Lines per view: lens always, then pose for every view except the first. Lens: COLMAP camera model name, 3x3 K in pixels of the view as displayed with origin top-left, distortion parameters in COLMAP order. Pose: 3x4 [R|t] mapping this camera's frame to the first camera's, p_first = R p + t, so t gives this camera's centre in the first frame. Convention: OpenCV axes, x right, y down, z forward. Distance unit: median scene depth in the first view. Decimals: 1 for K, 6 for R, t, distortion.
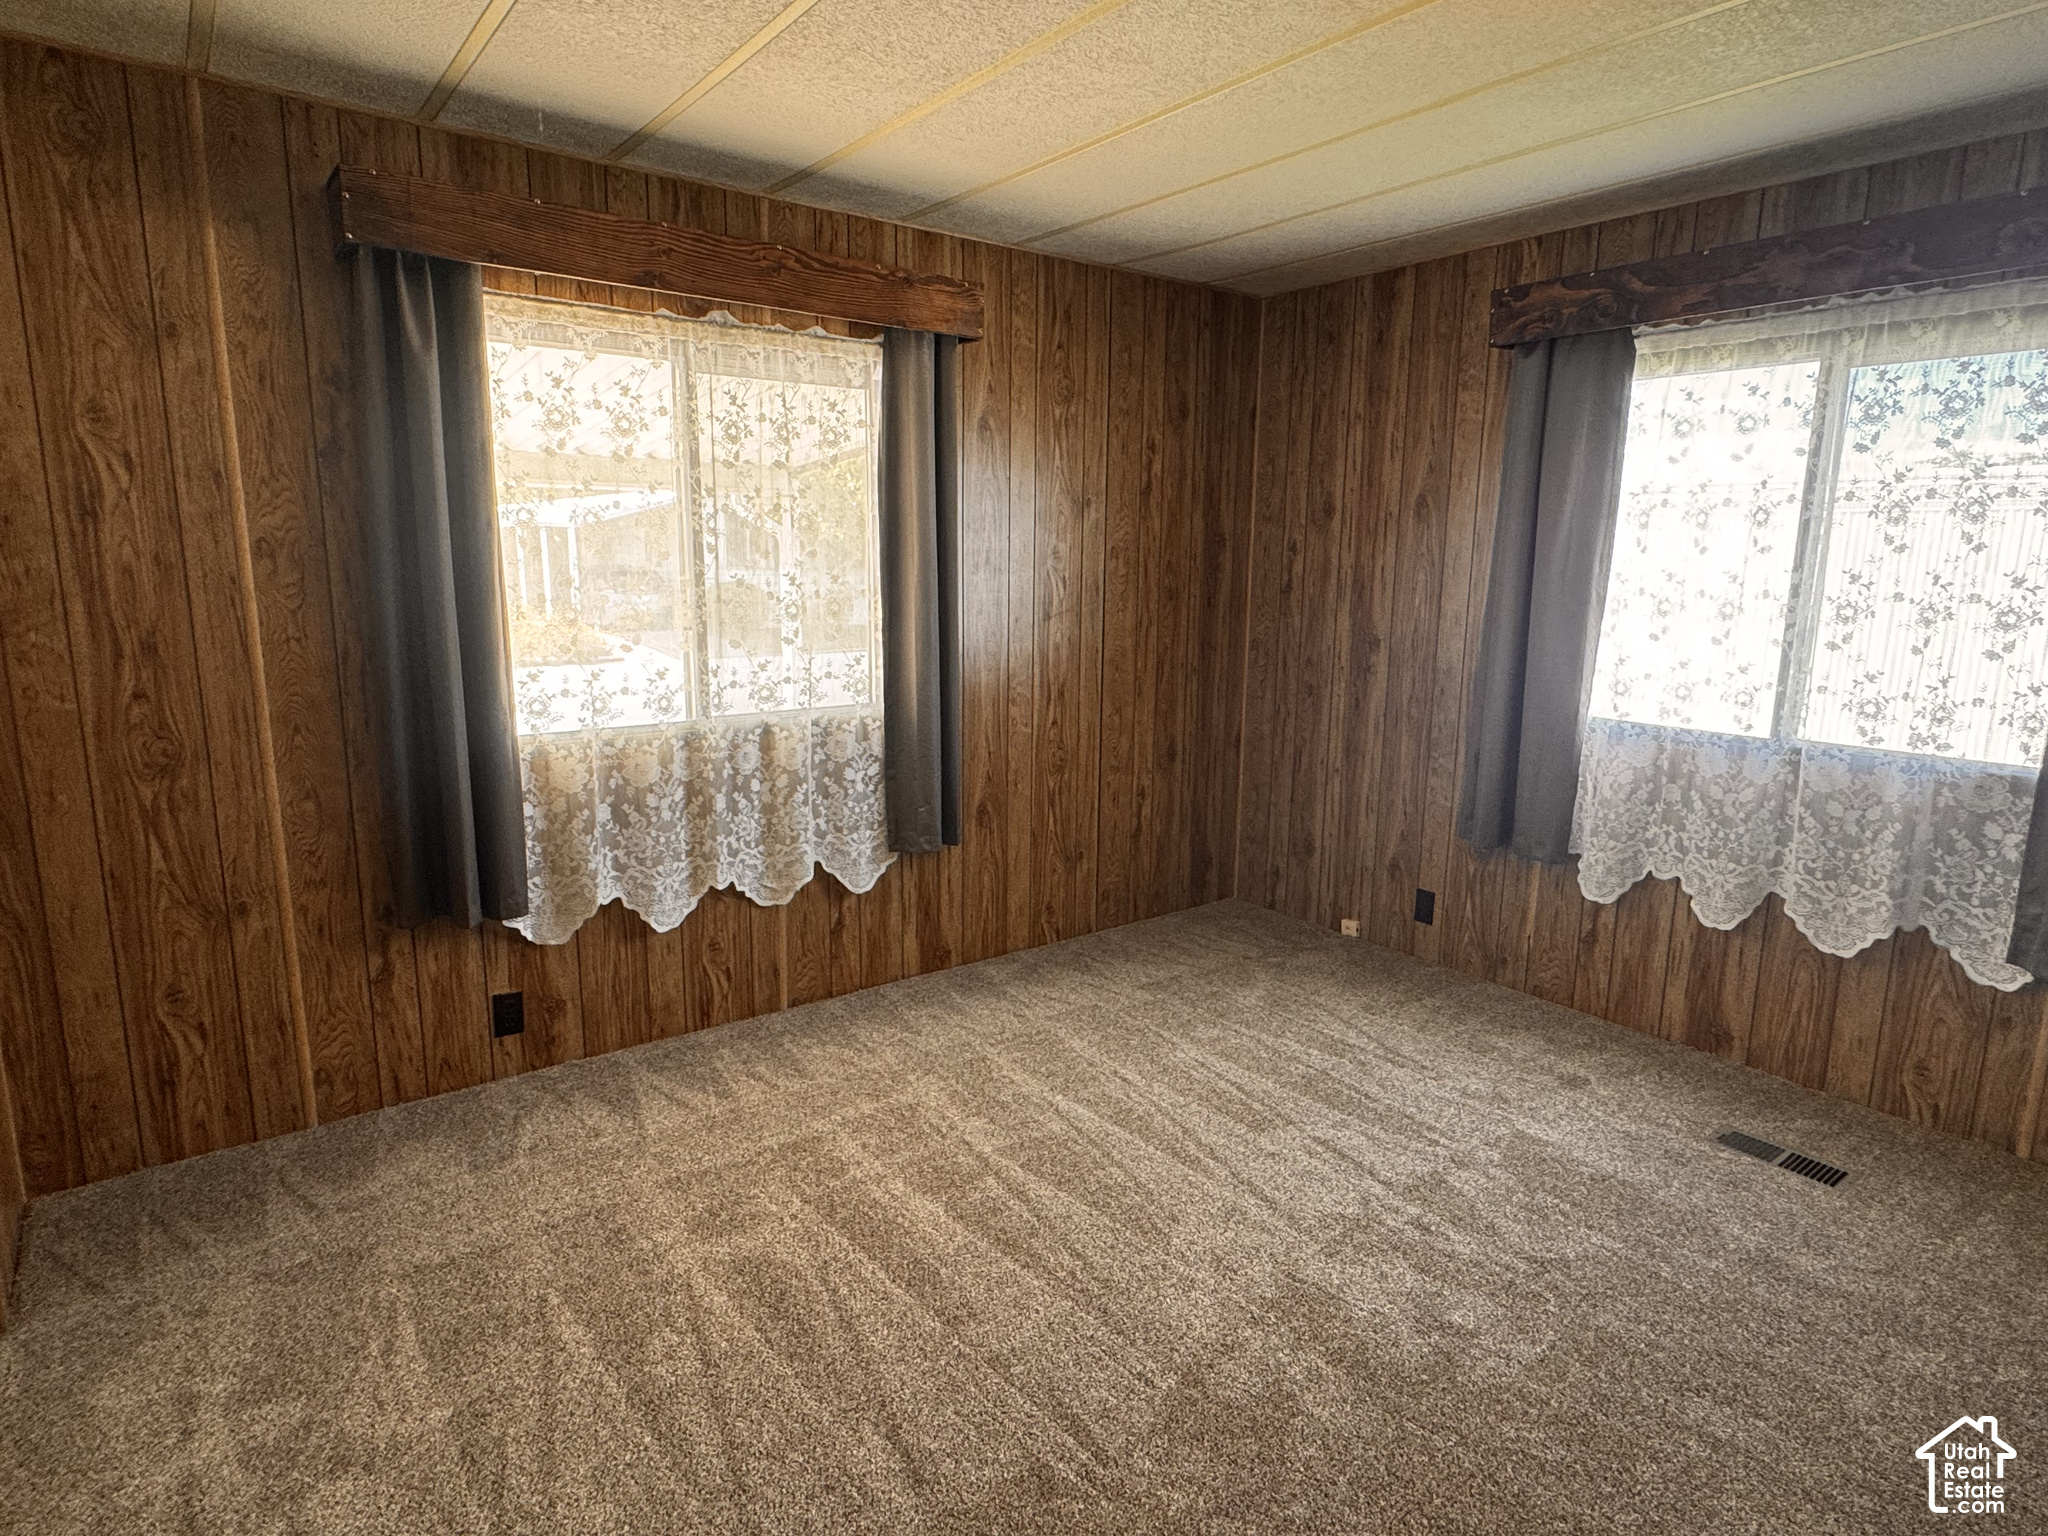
lens RADIAL K [[1121.0, 0, 1017.6], [0, 1121.0, 758.9], [0, 0, 1]] dist [0.000395, -0.000669]
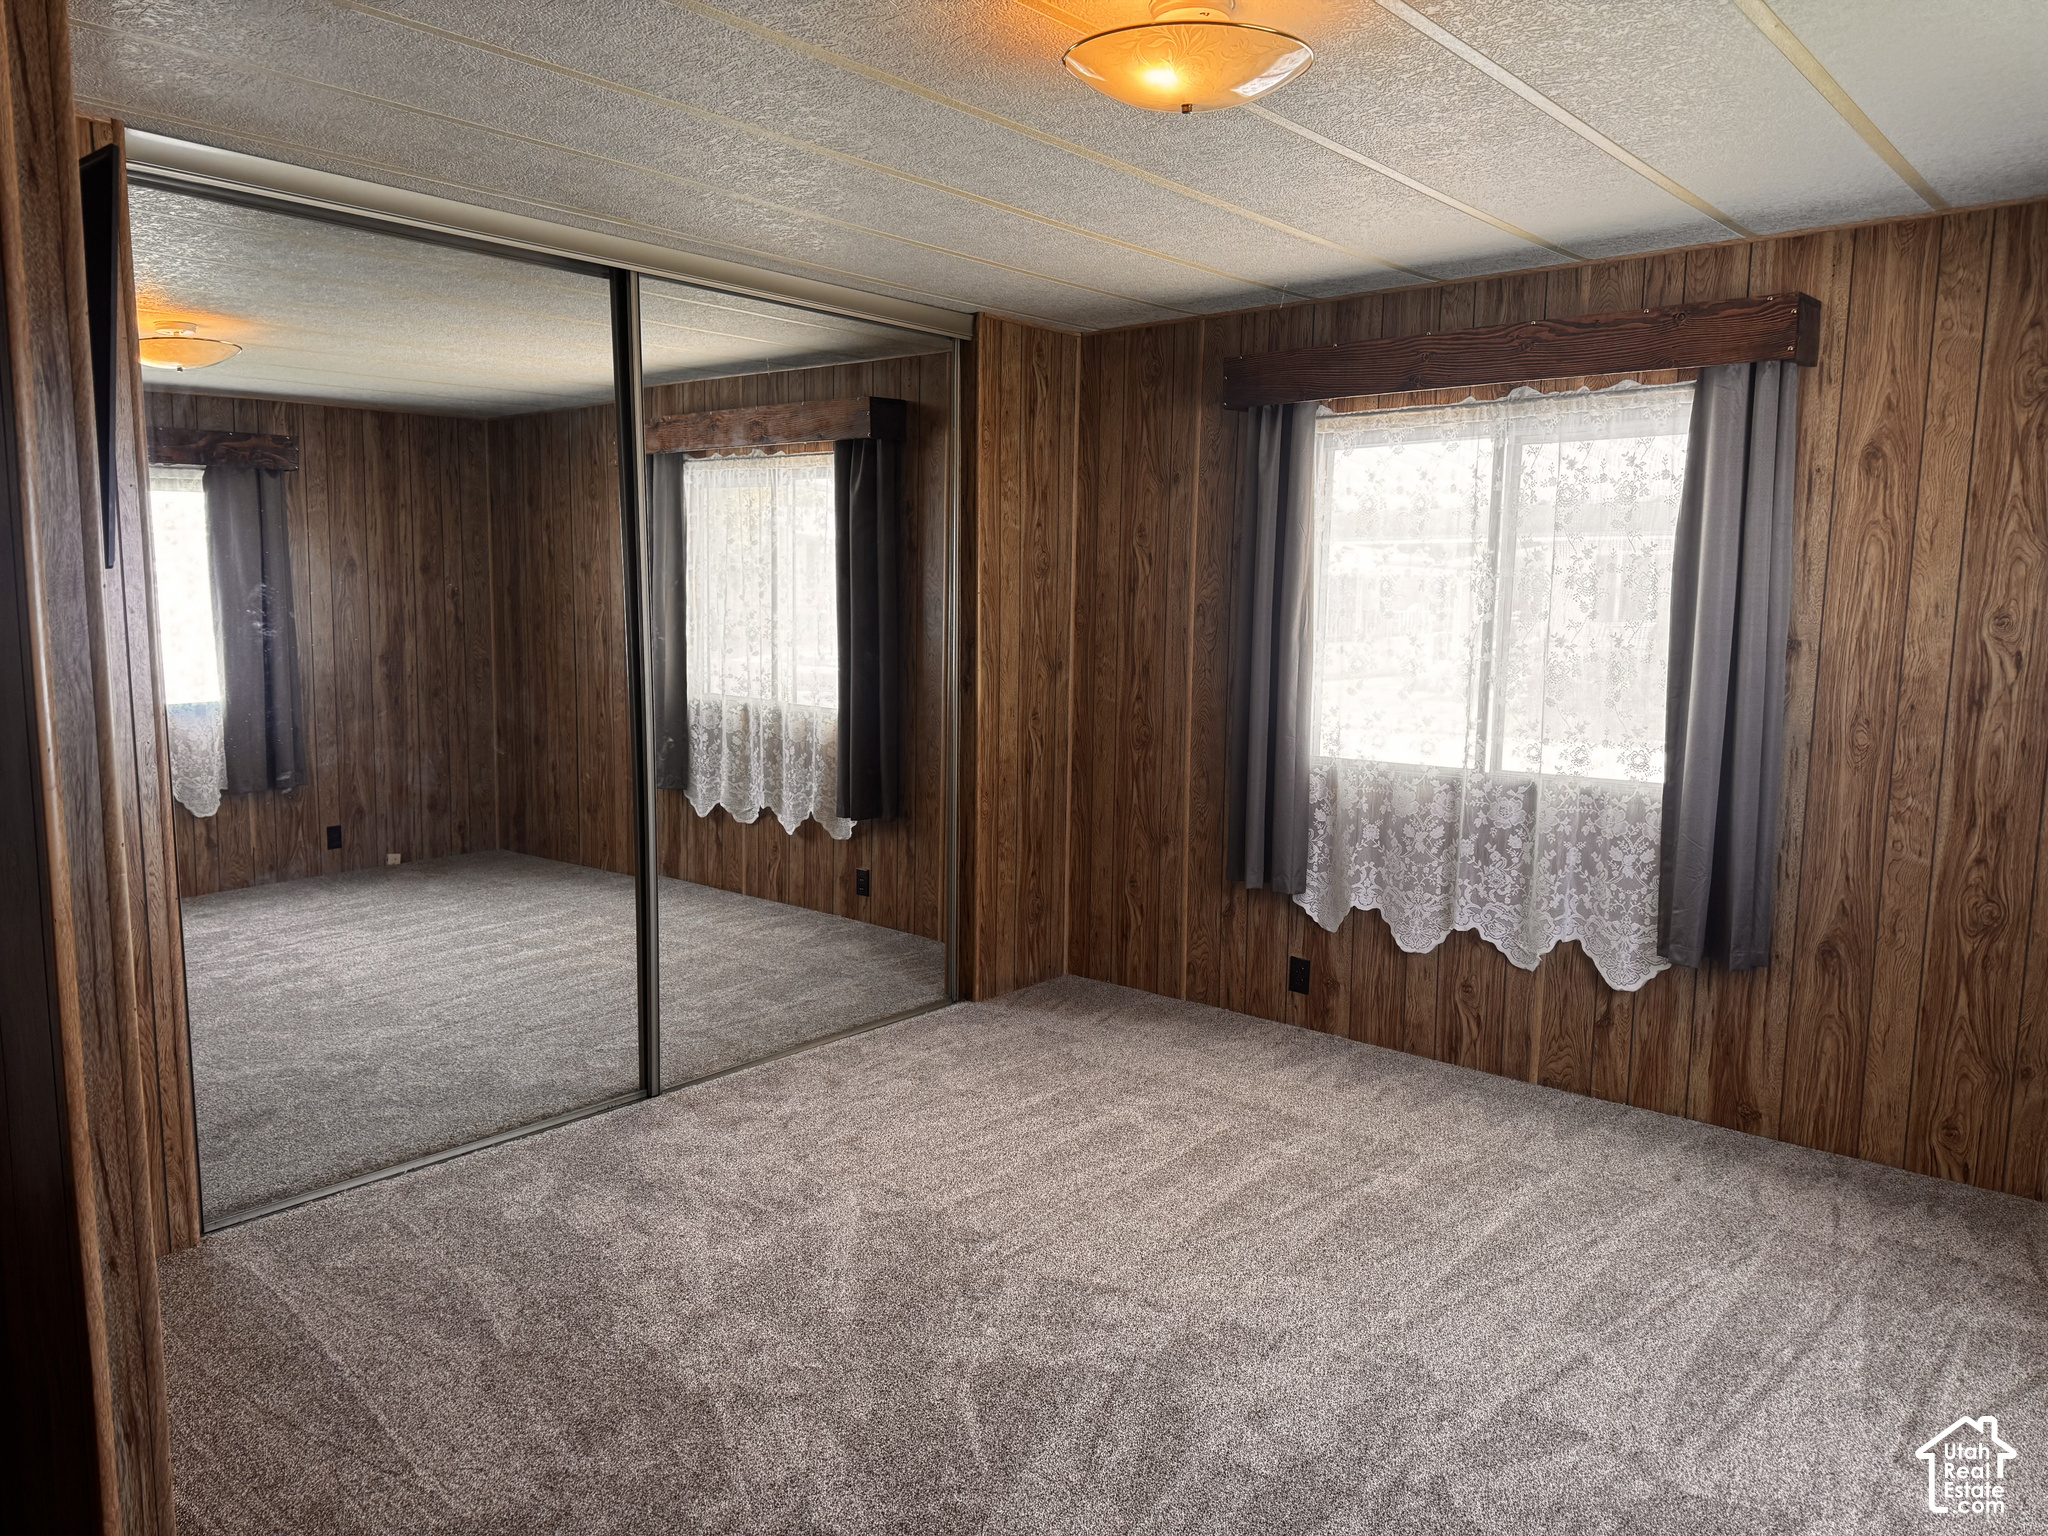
lens RADIAL K [[1438.3, 0, 1036.8], [0, 1438.3, 784.8], [0, 0, 1]] dist [0.058331, -0.070171]
pose [[0.212711, 0.118872, -0.969858, 0.981414], [-0.180836, 0.980215, 0.080480, -0.056997], [0.960236, 0.158266, 0.229998, 0.294480]]
